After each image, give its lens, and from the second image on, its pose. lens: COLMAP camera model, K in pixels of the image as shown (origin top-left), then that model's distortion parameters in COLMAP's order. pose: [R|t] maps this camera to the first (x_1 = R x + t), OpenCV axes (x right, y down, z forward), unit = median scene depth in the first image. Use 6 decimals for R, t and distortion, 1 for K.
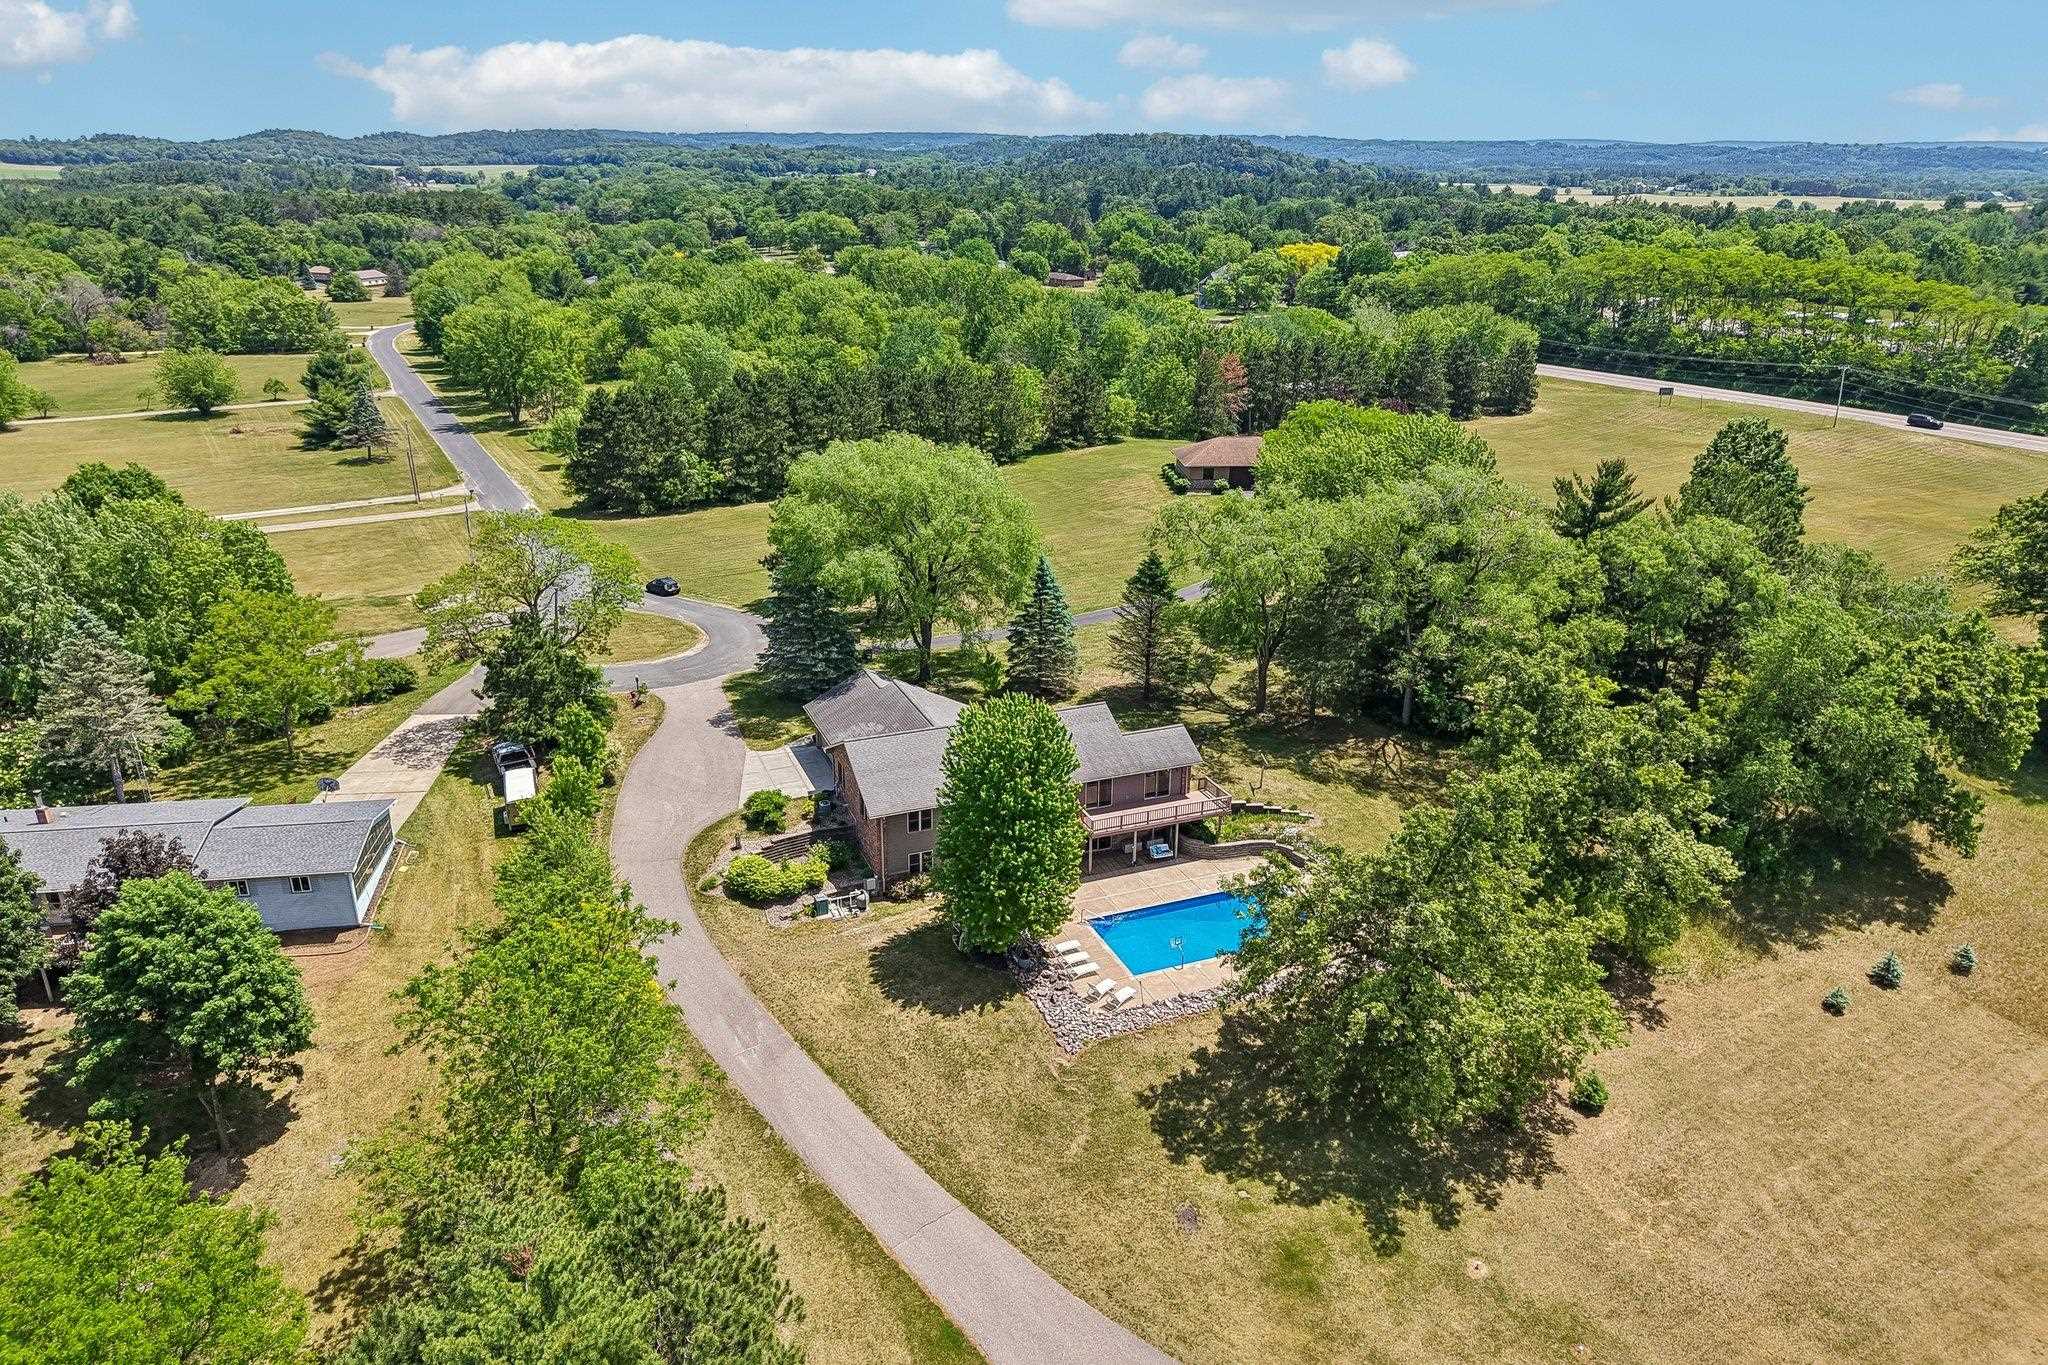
lens RADIAL K [[1392.1, 0, 1021.3], [0, 1392.1, 682.5], [0, 0, 1]] dist [-0.008719, -0.001942]
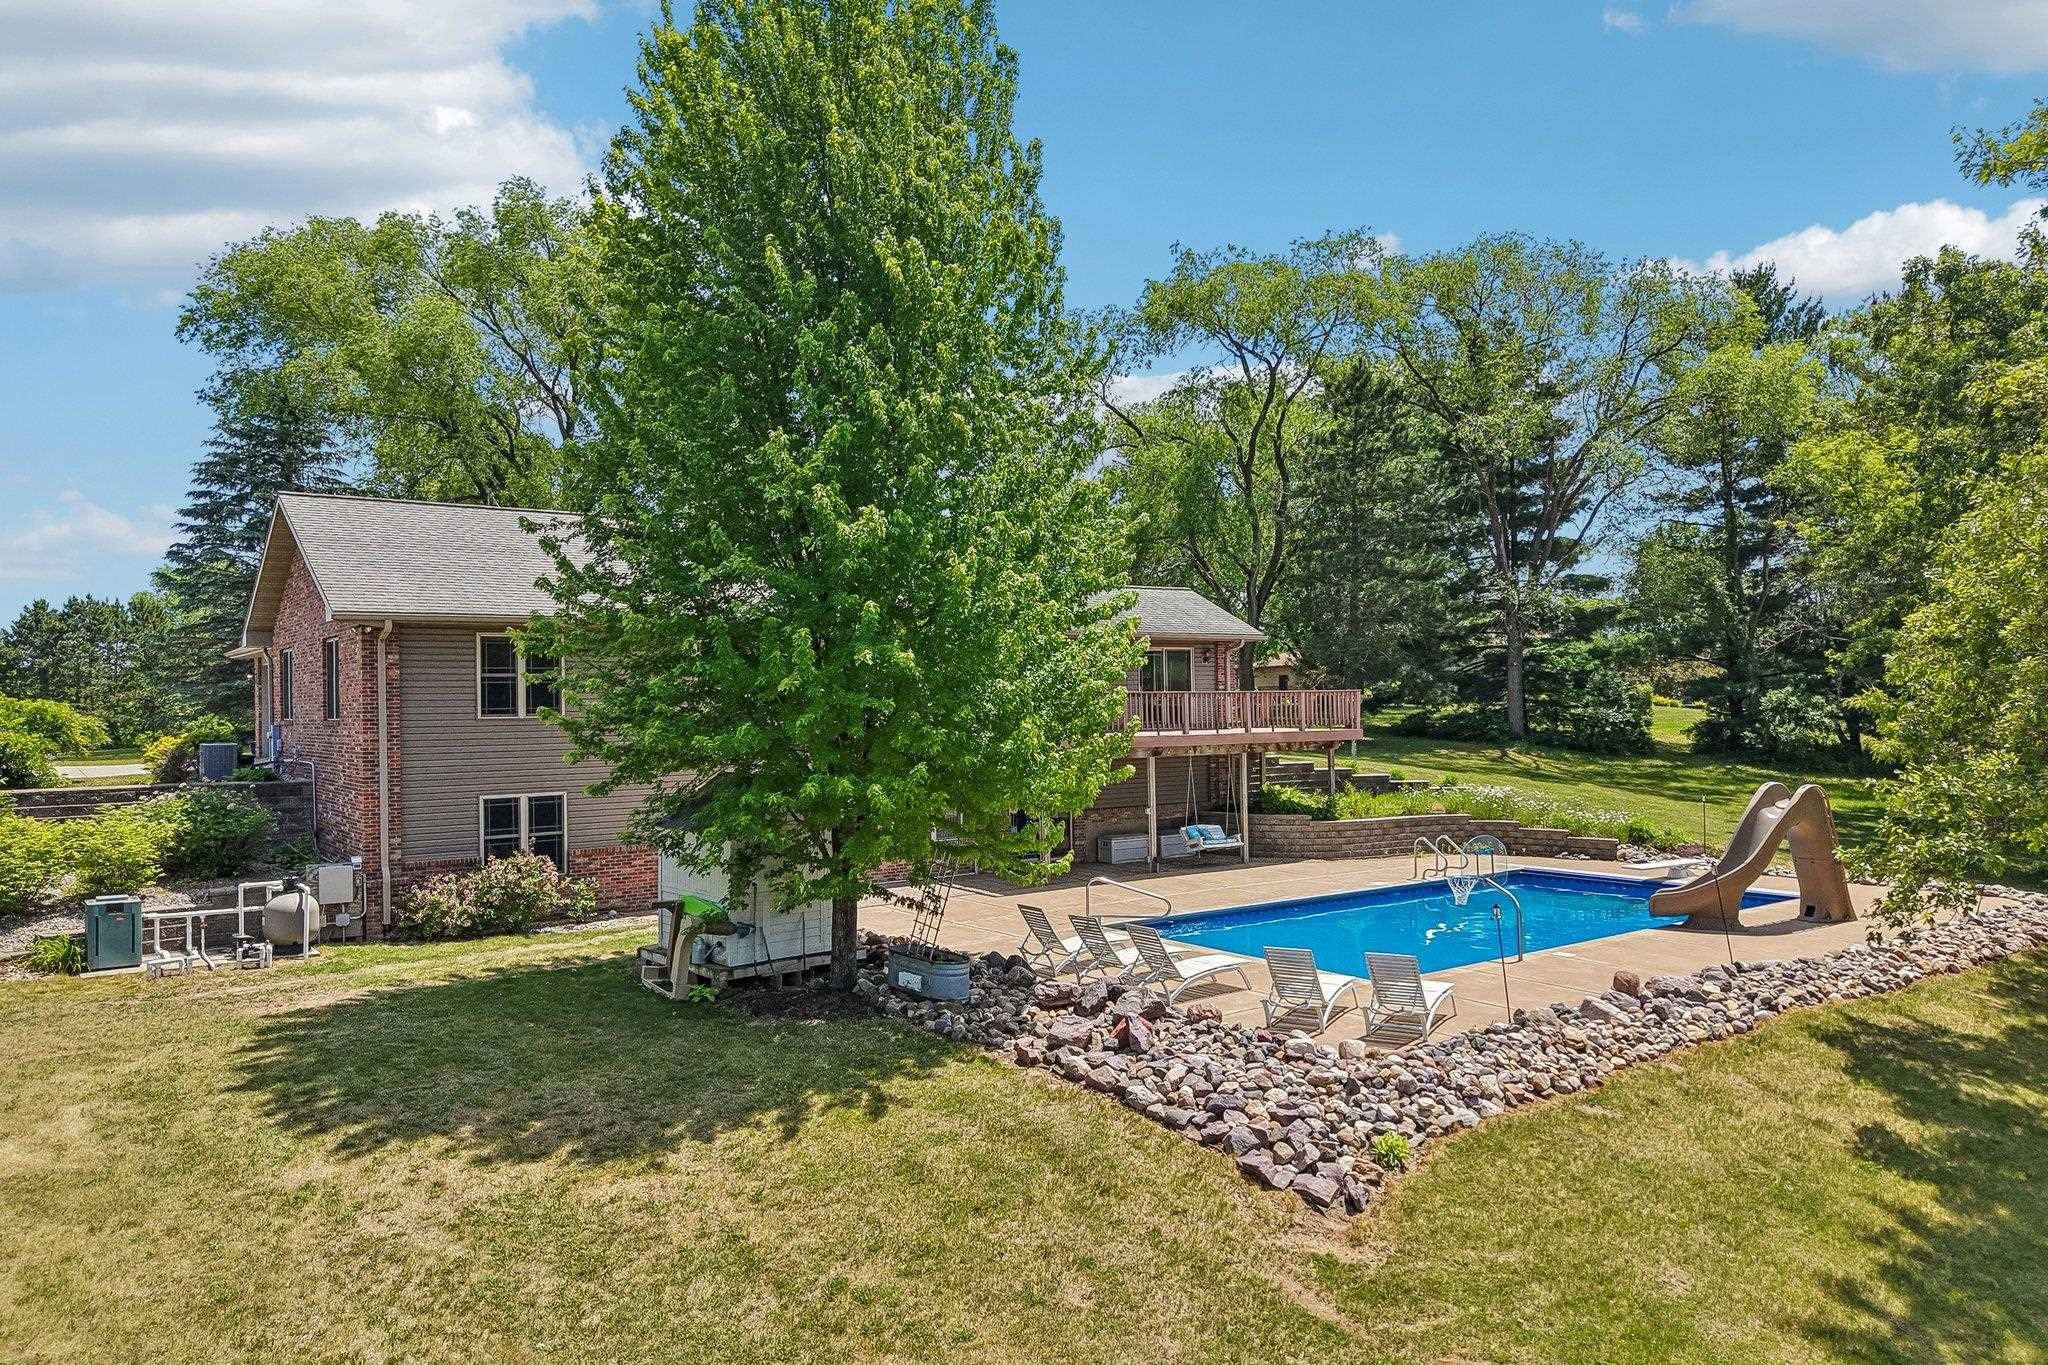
lens RADIAL K [[1392.1, 0, 1023.6], [0, 1392.1, 682.6], [0, 0, 1]] dist [-0.008719, -0.001942]
pose [[0.972802, -0.044475, 0.227328, -0.038912], [0.130344, 0.916379, -0.378497, 0.256038], [-0.191485, 0.397834, 0.897252, 0.784670]]
